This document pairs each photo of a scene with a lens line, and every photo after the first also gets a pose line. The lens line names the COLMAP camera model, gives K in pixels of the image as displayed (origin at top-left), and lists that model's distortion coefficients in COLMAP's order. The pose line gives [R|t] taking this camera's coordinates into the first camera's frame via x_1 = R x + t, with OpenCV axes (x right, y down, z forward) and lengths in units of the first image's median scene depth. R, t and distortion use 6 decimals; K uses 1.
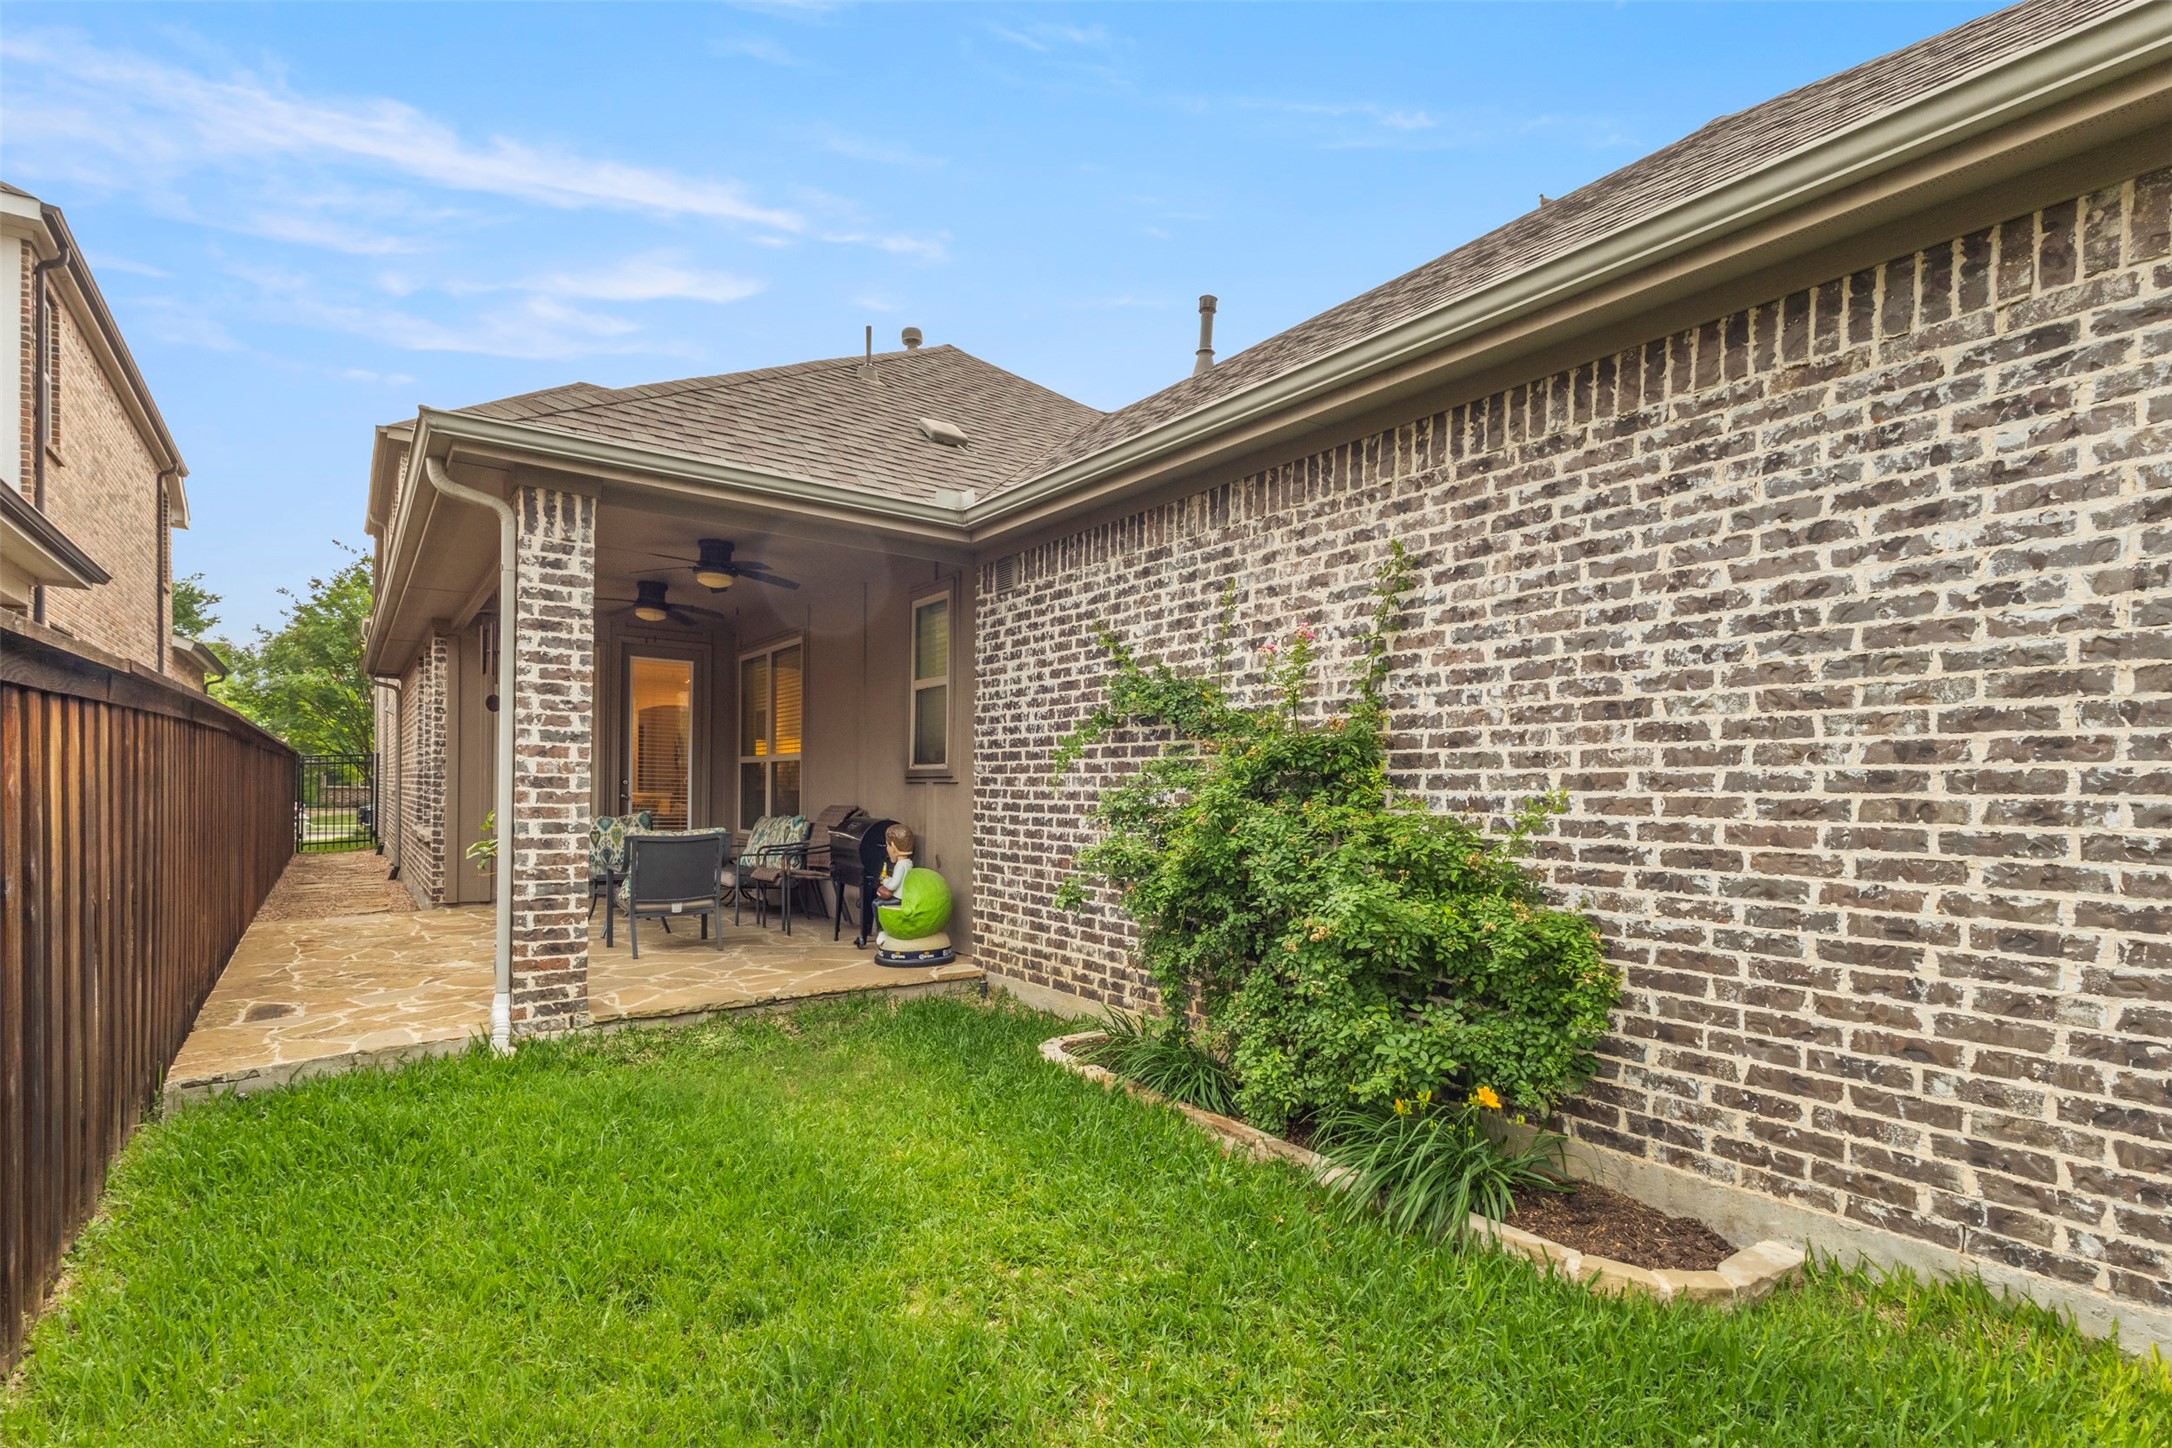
lens RADIAL K [[994.1, 0, 1073.4], [0, 994.1, 800.4], [0, 0, 1]] dist [-0.004044, 0.001666]
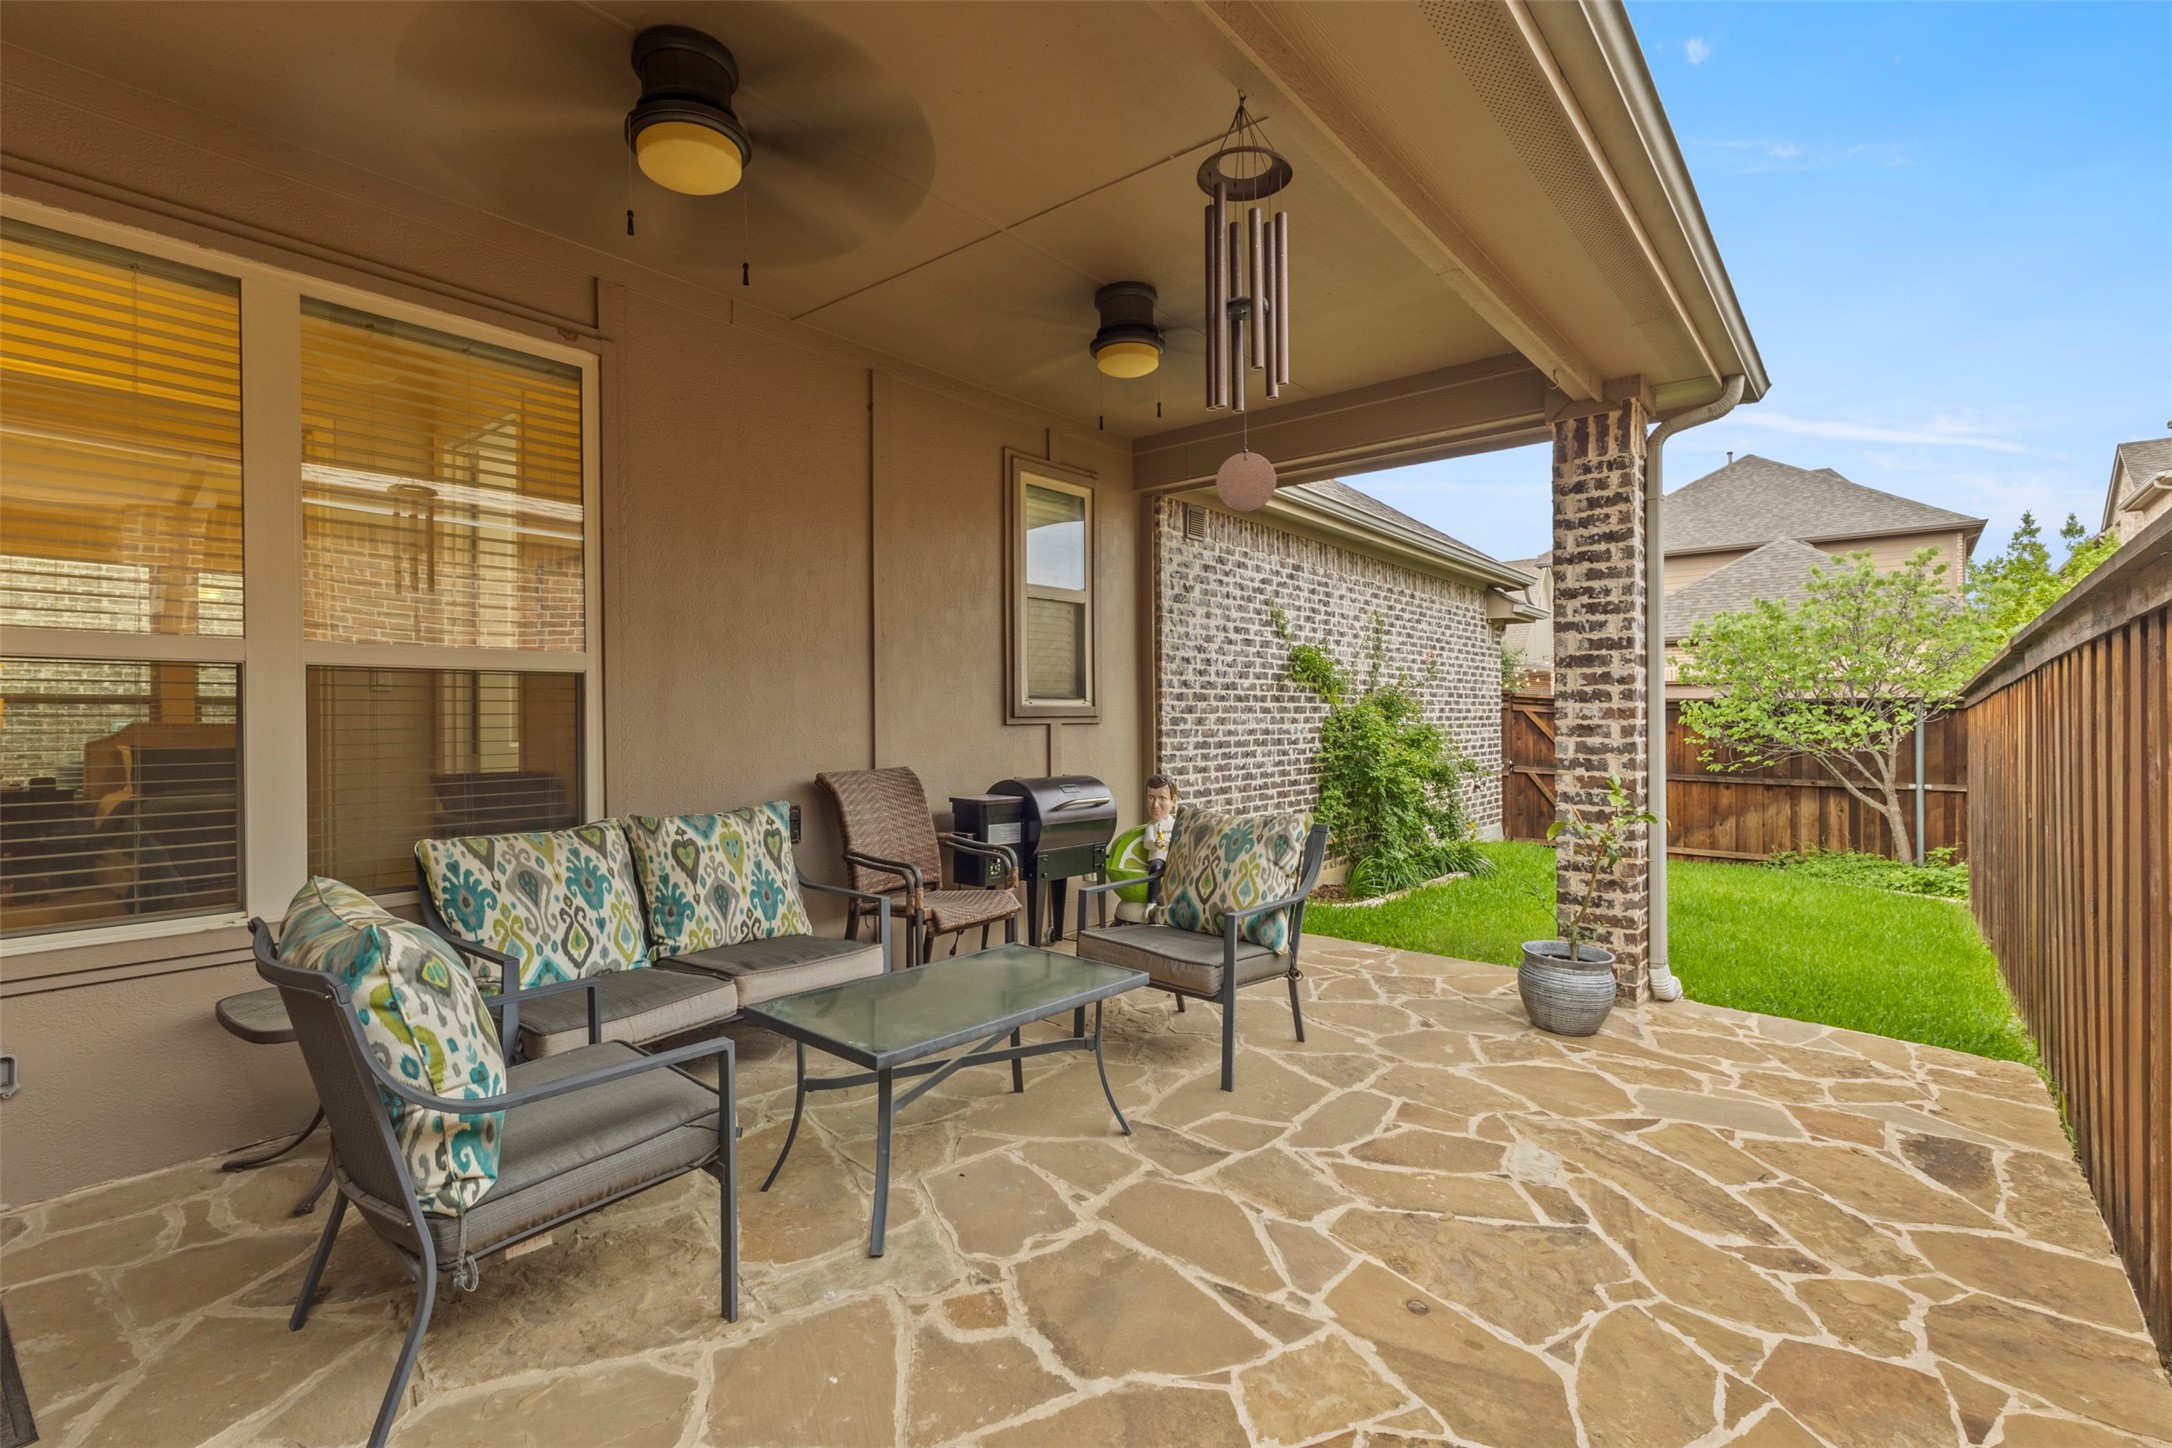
lens RADIAL K [[994.1, 0, 1086.4], [0, 994.1, 716.6], [0, 0, 1]] dist [-0.004044, 0.001666]
pose [[-0.244616, -0.009956, 0.969569, -1.103360], [0.012816, 0.999827, 0.013500, -0.041506], [-0.969535, 0.015728, -0.244446, 1.437574]]
